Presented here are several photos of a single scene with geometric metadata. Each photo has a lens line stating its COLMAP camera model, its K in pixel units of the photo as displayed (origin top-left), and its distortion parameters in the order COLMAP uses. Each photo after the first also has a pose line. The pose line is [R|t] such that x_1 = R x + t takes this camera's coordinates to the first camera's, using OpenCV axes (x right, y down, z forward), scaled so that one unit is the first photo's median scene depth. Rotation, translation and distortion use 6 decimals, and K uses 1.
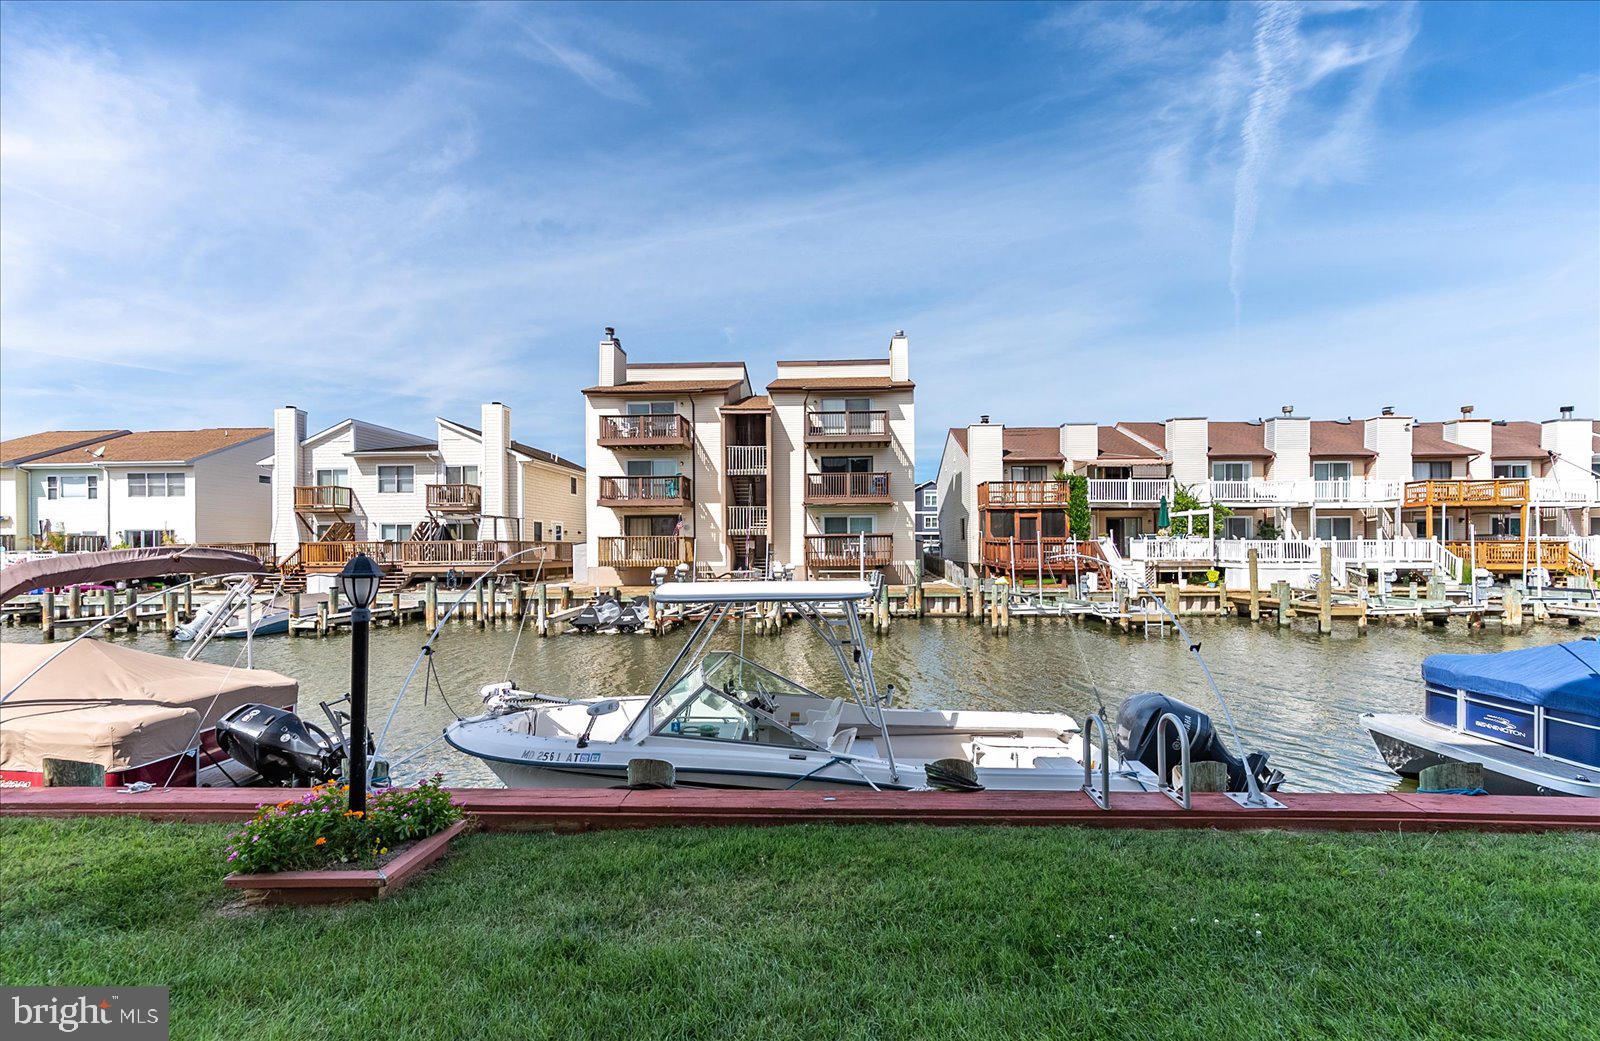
lens RADIAL K [[670.5, 0, 816.5], [0, 670.5, 538.8], [0, 0, 1]] dist [0.002011, -0.000069]
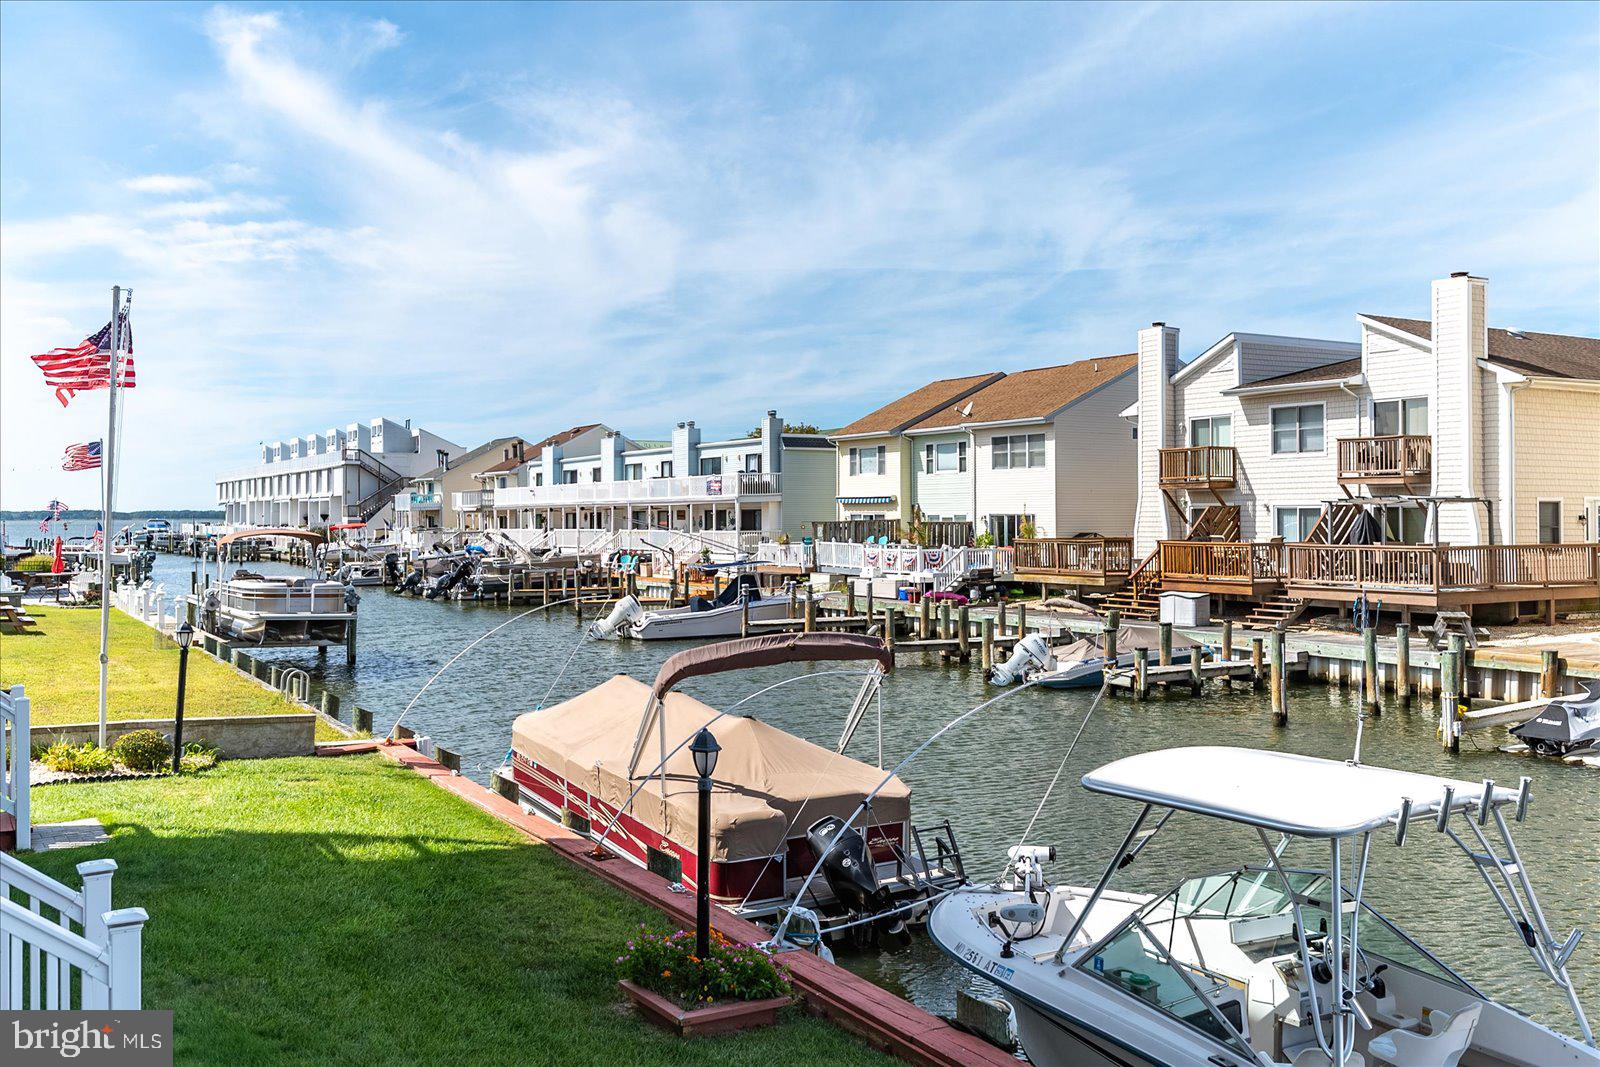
lens RADIAL K [[1375.8, 0, 811.5], [0, 1375.8, 497.6], [0, 0, 1]] dist [0.011584, 0.018263]
pose [[0.557703, -0.004679, -0.830027, 0.141642], [0.007758, 0.999970, -0.000424, -0.037732], [0.830004, -0.006203, 0.557723, -0.011478]]
